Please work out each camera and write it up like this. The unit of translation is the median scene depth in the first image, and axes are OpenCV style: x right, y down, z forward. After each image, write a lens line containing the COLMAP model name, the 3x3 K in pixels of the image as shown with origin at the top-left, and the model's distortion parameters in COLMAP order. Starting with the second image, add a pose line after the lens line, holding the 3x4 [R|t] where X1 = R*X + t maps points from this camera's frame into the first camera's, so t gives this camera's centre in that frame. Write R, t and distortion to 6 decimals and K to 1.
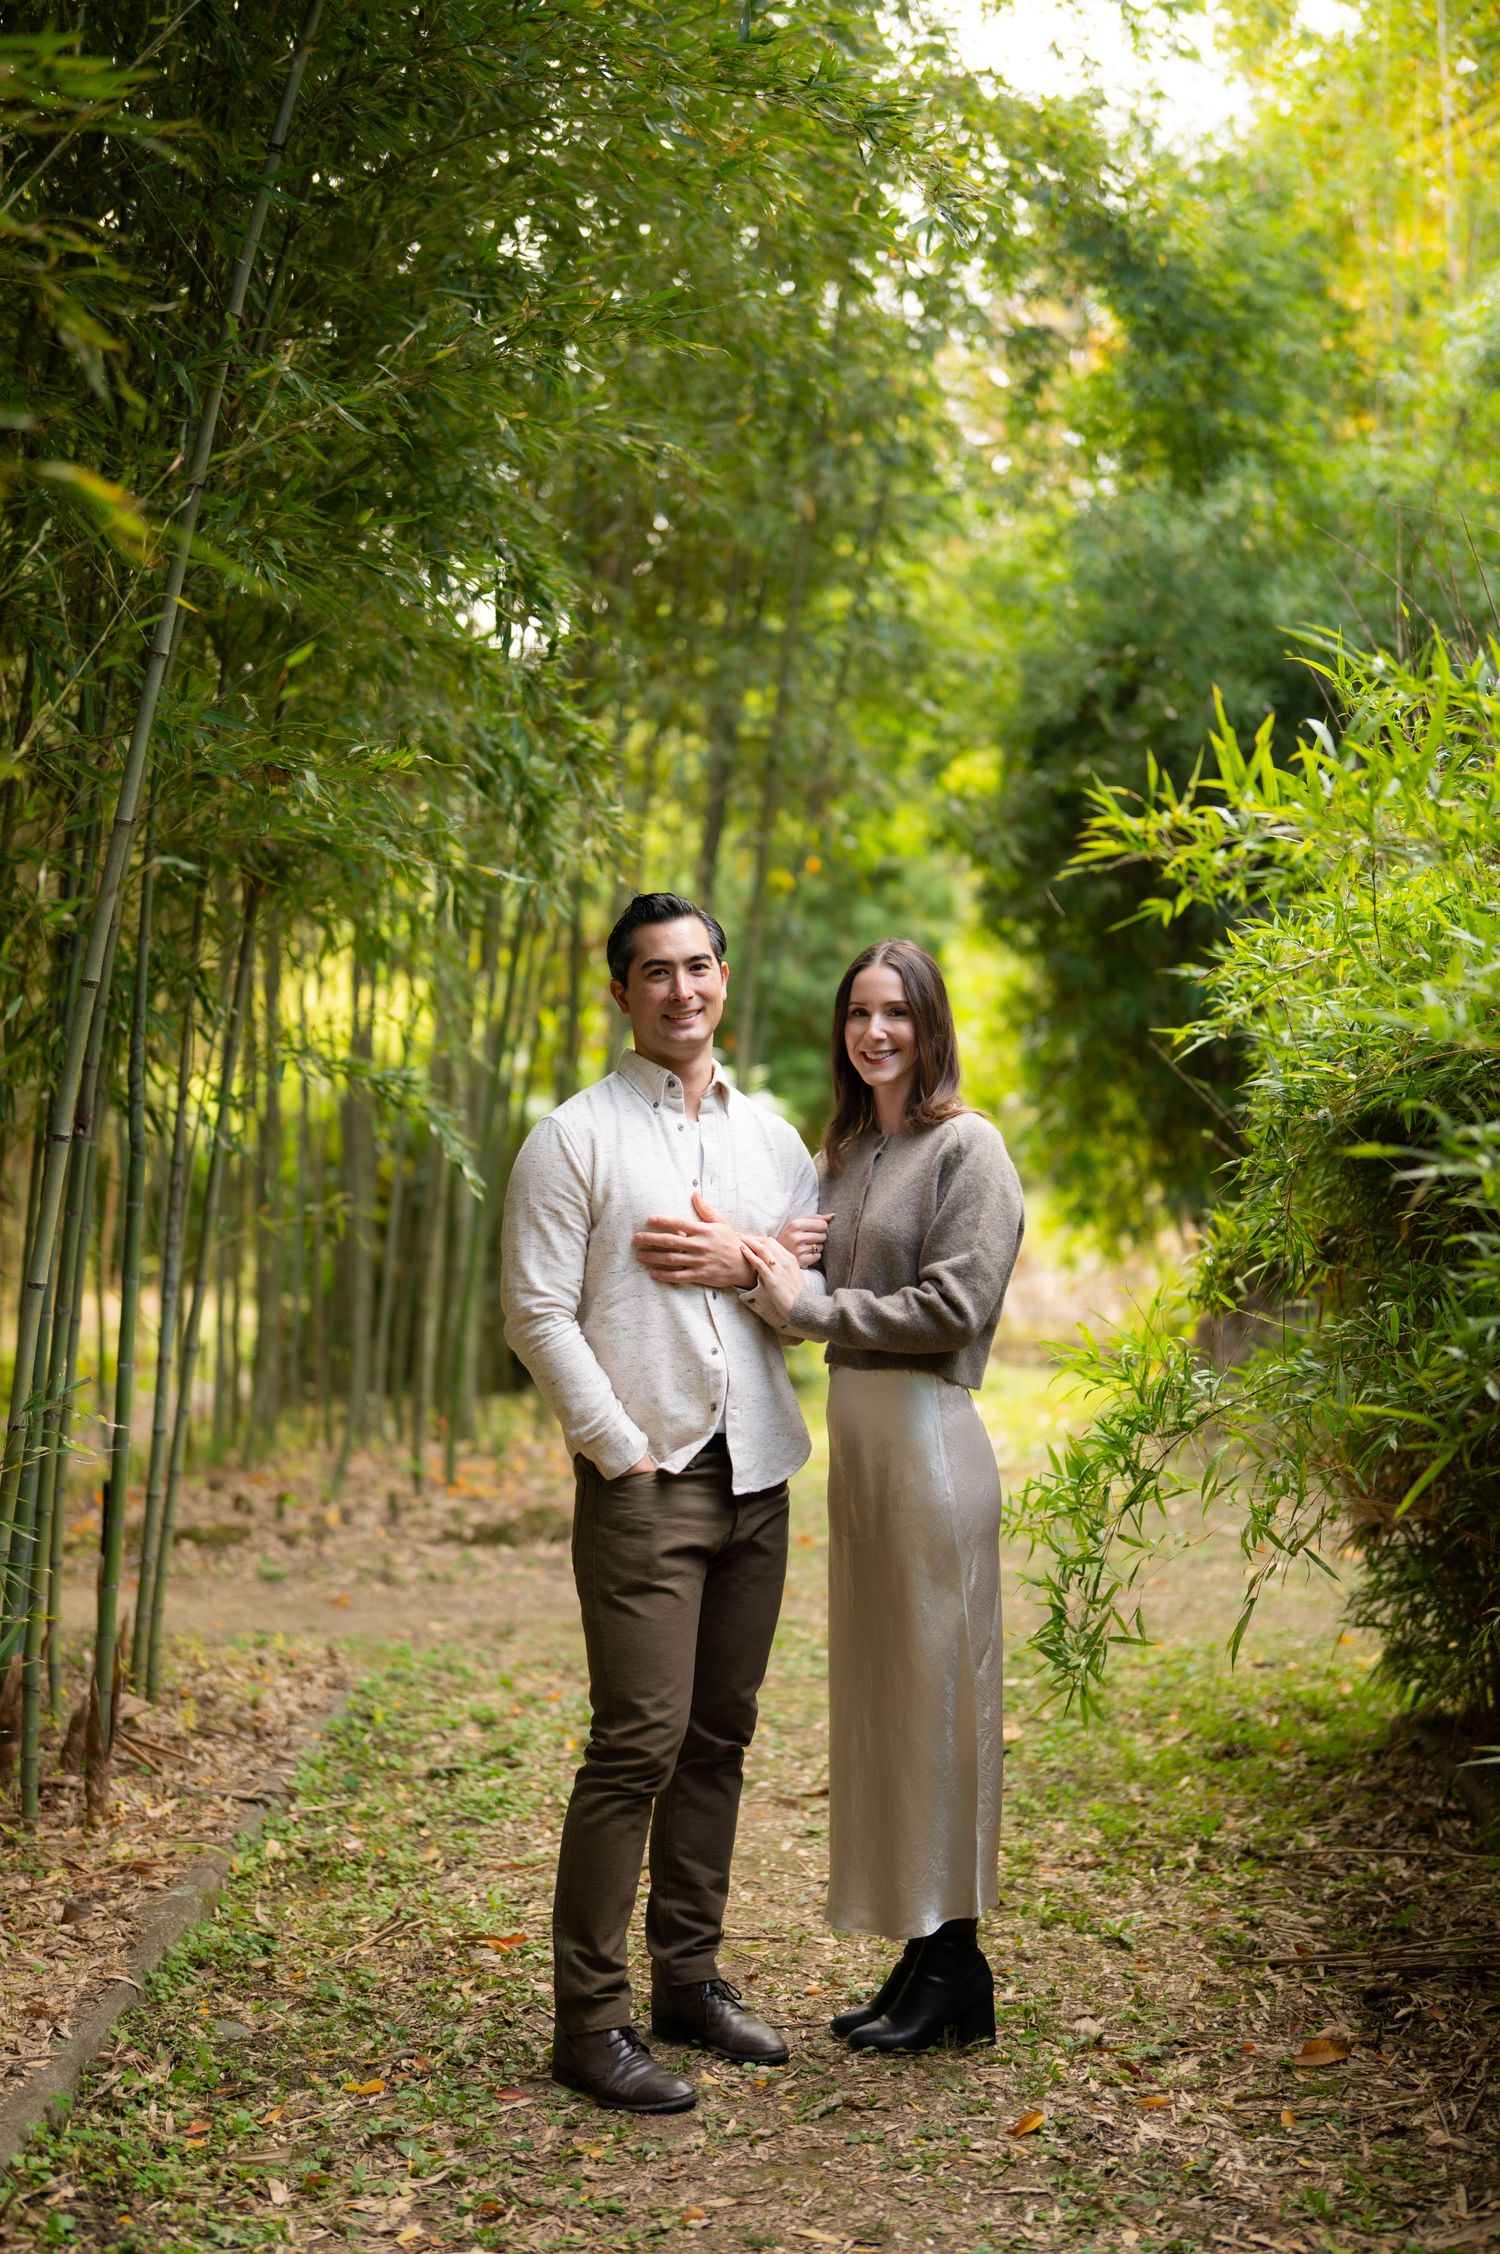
lens RADIAL K [[3019.7, 0, 750.0], [0, 3019.7, 1127.0], [0, 0, 1]] dist [-0.254528, 1.162703]
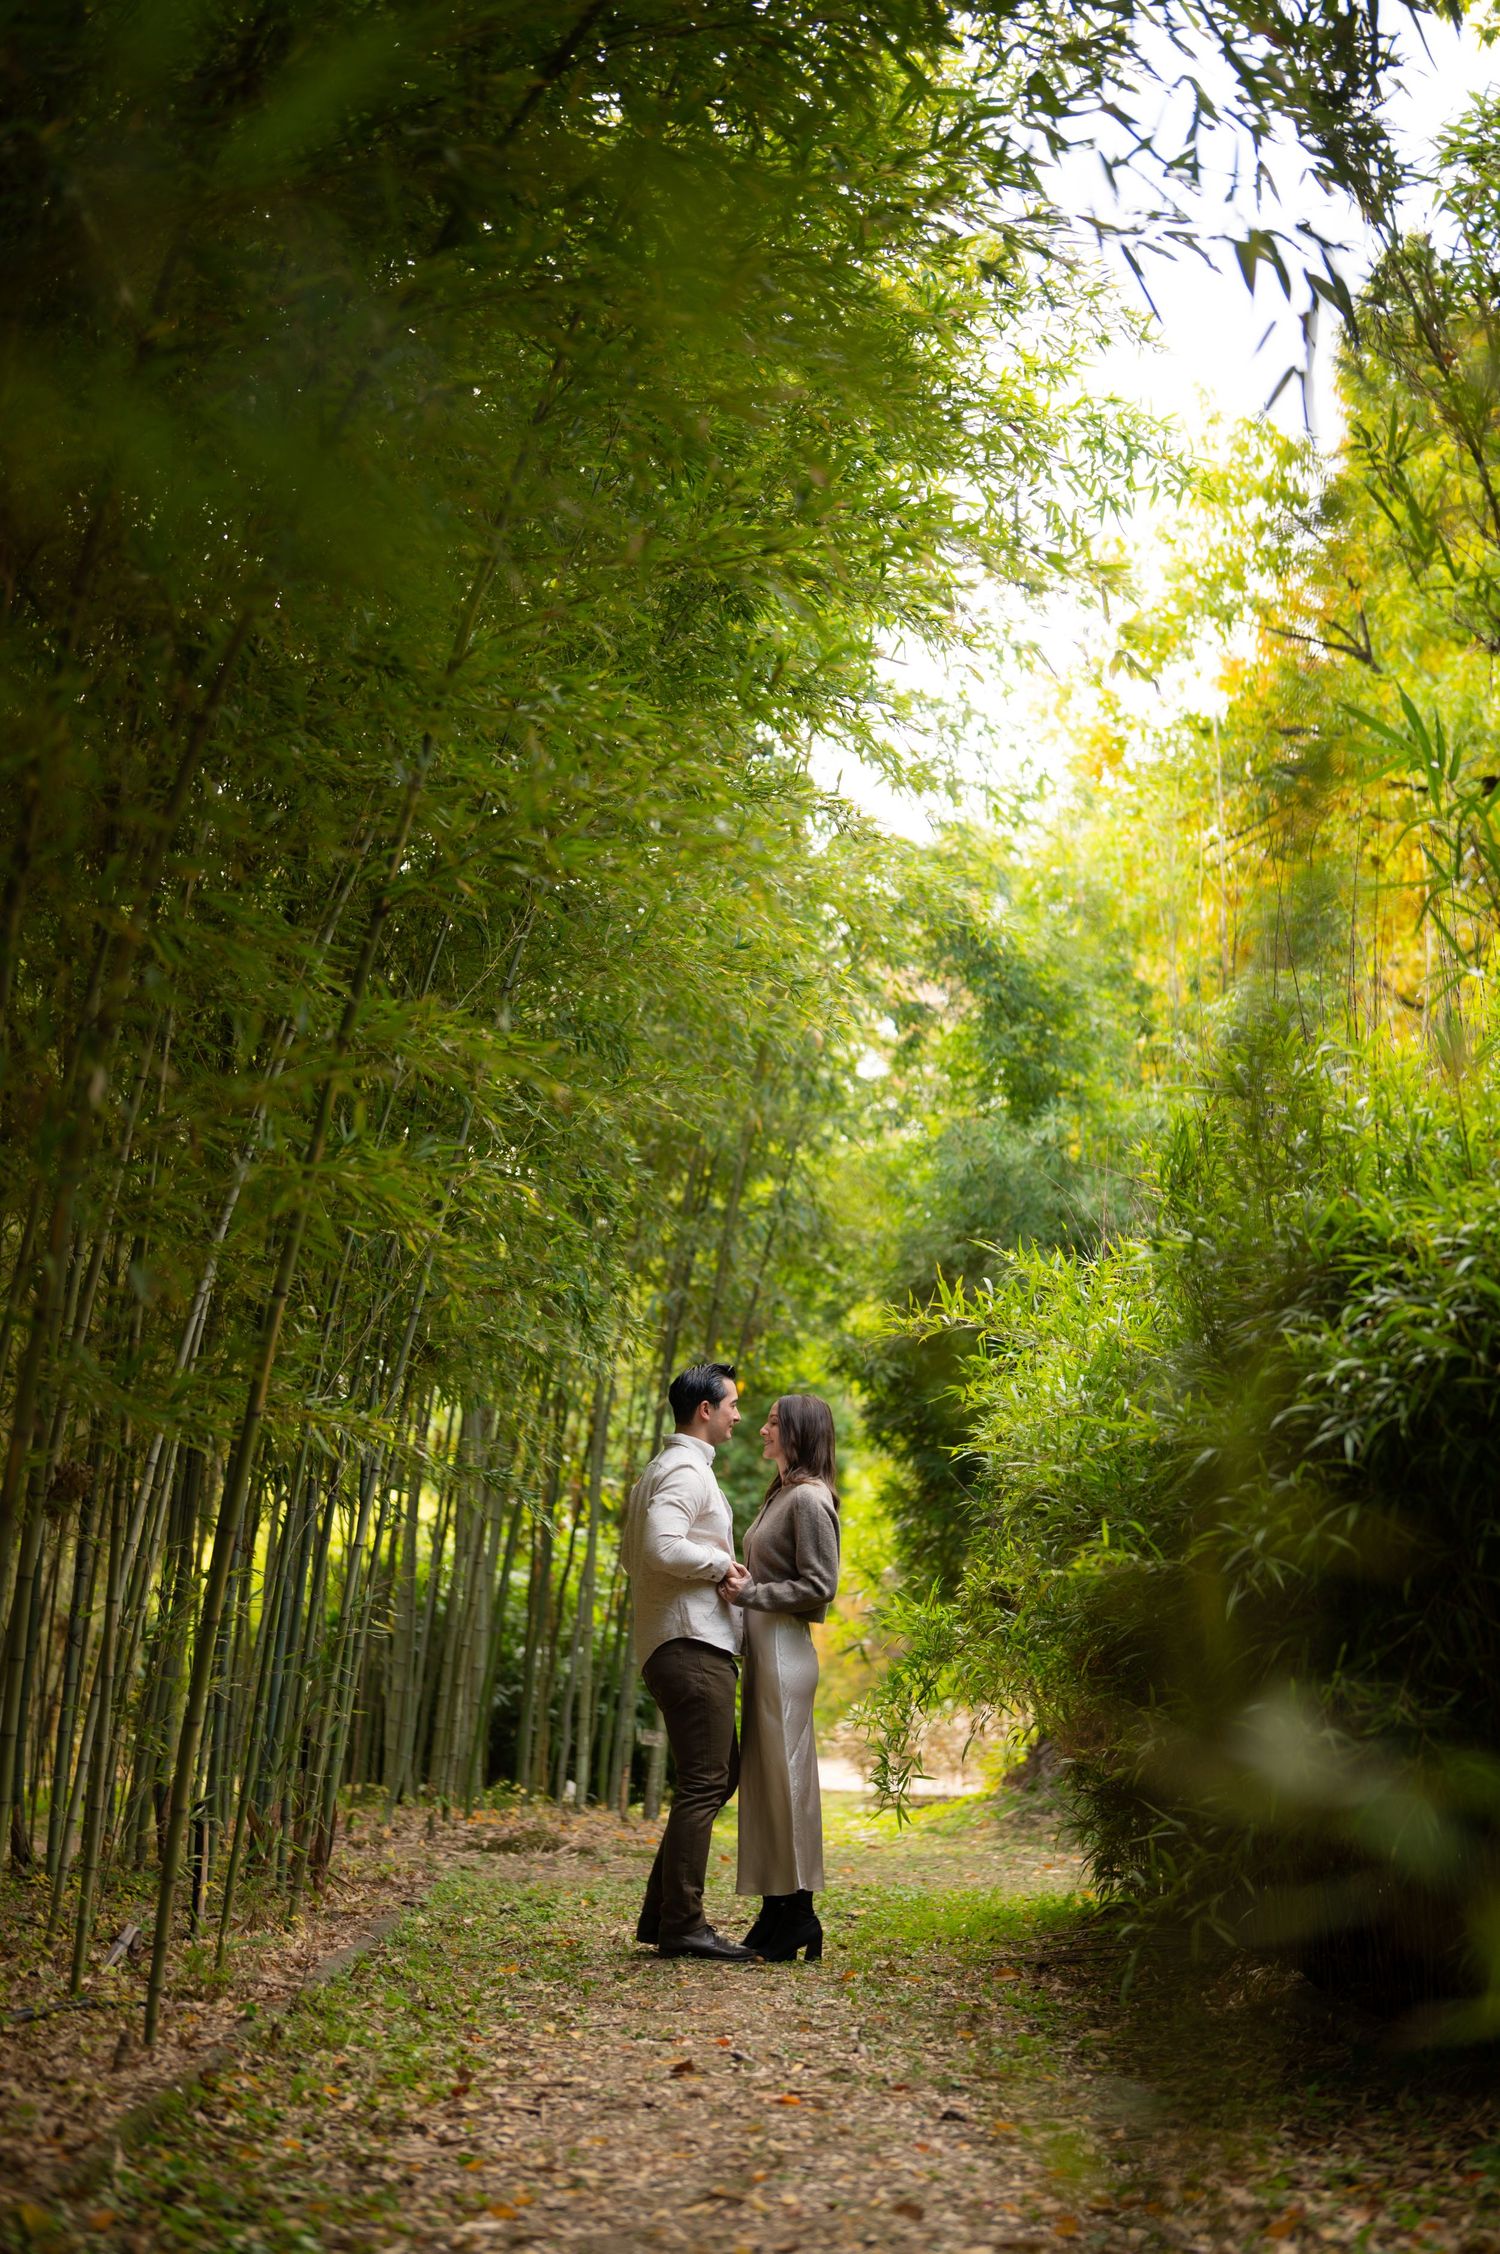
lens RADIAL K [[3140.5, 0, 750.0], [0, 3140.5, 1127.0], [0, 0, 1]] dist [0.032804, -0.013264]
pose [[0.999076, 0.033875, 0.026459, -0.018531], [-0.028502, 0.982860, -0.182134, 0.061885], [-0.032175, 0.181212, 0.982918, -0.442594]]
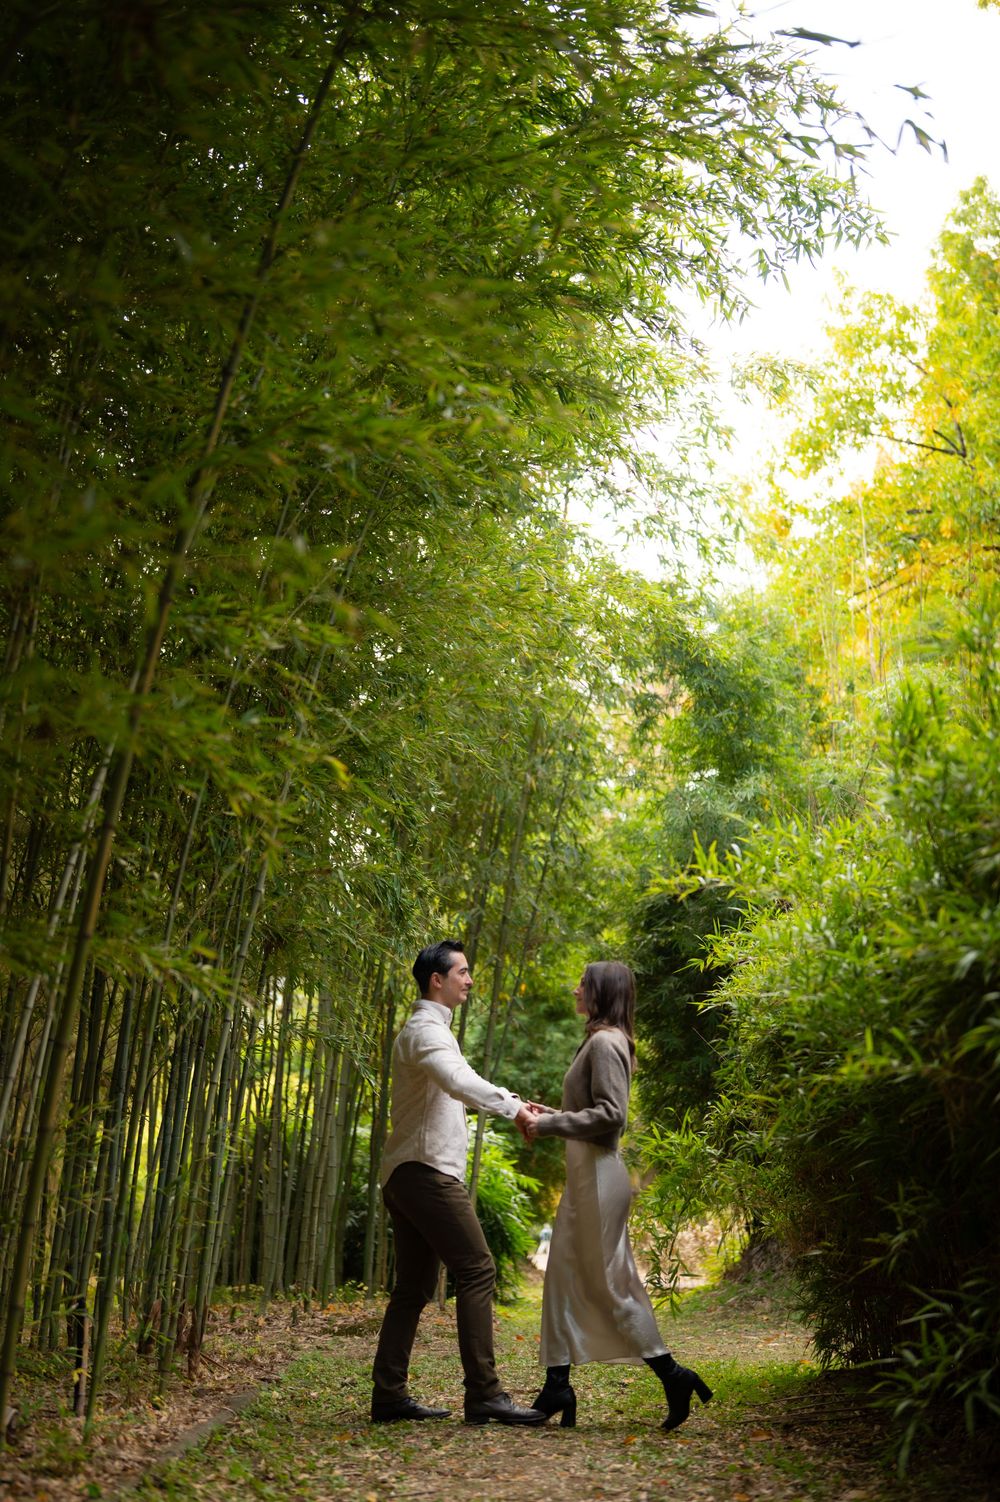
lens RADIAL K [[2056.9, 0, 503.6], [0, 2056.9, 747.3], [0, 0, 1]] dist [0.011204, -0.057311]
pose [[0.999706, 0.017906, 0.016354, -0.016659], [-0.013667, 0.973107, -0.229948, 0.067597], [-0.020032, 0.229657, 0.973065, -0.268696]]
